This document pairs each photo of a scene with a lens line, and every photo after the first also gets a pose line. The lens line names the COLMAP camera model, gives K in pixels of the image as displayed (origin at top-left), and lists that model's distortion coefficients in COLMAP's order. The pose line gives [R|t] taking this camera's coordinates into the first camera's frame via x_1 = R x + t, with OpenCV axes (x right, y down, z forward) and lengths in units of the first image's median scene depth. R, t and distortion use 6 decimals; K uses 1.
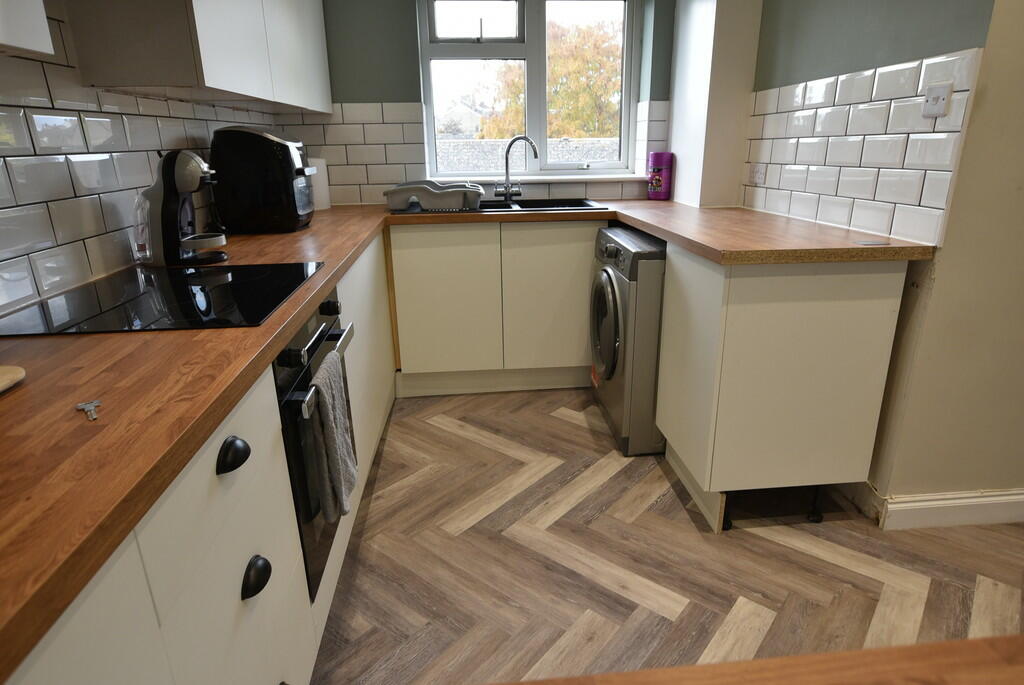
lens RADIAL K [[611.2, 0, 512.0], [0, 611.2, 342.5], [0, 0, 1]] dist [-0.003819, 0.000770]
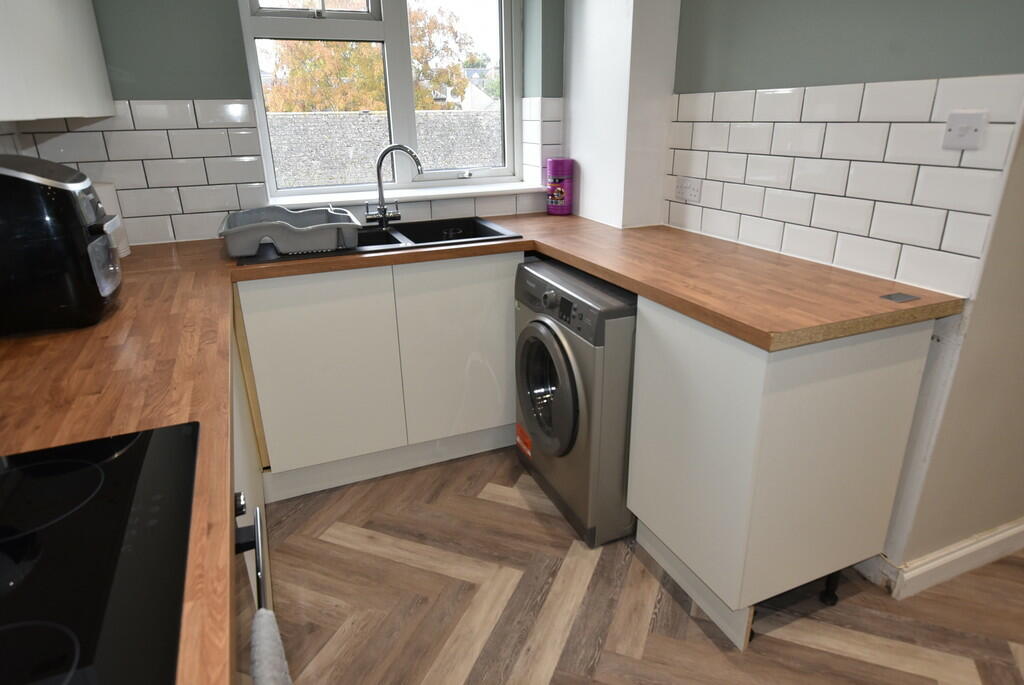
lens RADIAL K [[623.1, 0, 512.0], [0, 623.1, 342.5], [0, 0, 1]] dist [-0.005570, -0.001492]
pose [[0.948916, -0.112006, 0.294981, -0.126466], [0.099426, 0.993391, 0.057355, -0.140610], [-0.299455, -0.025096, 0.953780, 0.232196]]
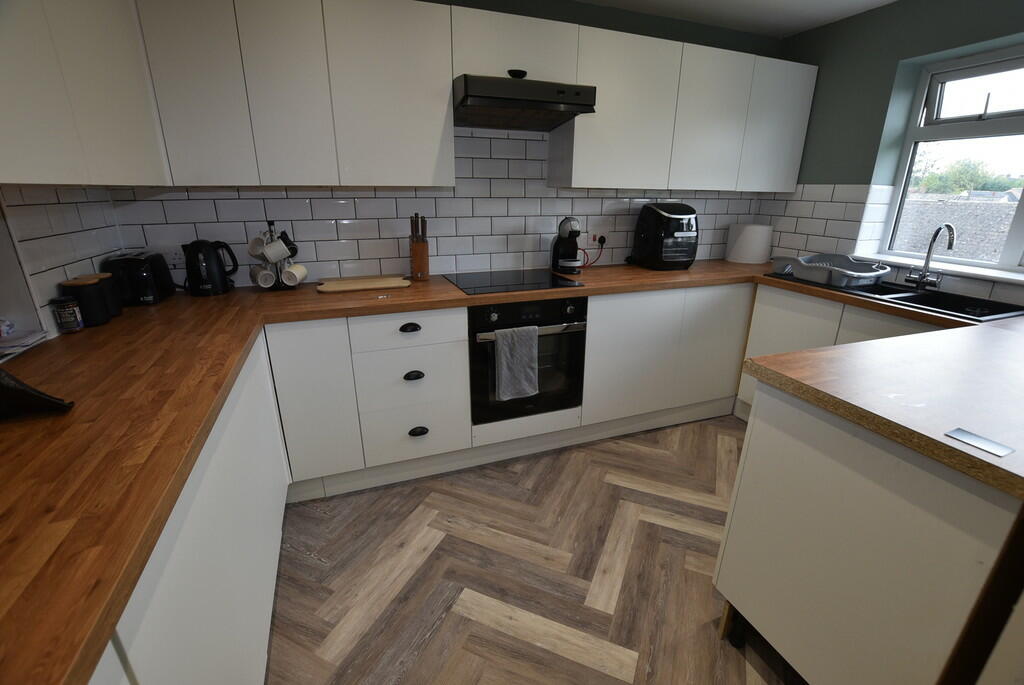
lens RADIAL K [[447.3, 0, 512.0], [0, 447.3, 342.5], [0, 0, 1]] dist [-0.019531, 0.000181]
pose [[0.270412, 0.325793, -0.905945, 0.572692], [-0.318155, 0.918375, 0.235298, -0.143474], [0.908655, 0.224604, 0.351992, 0.260401]]
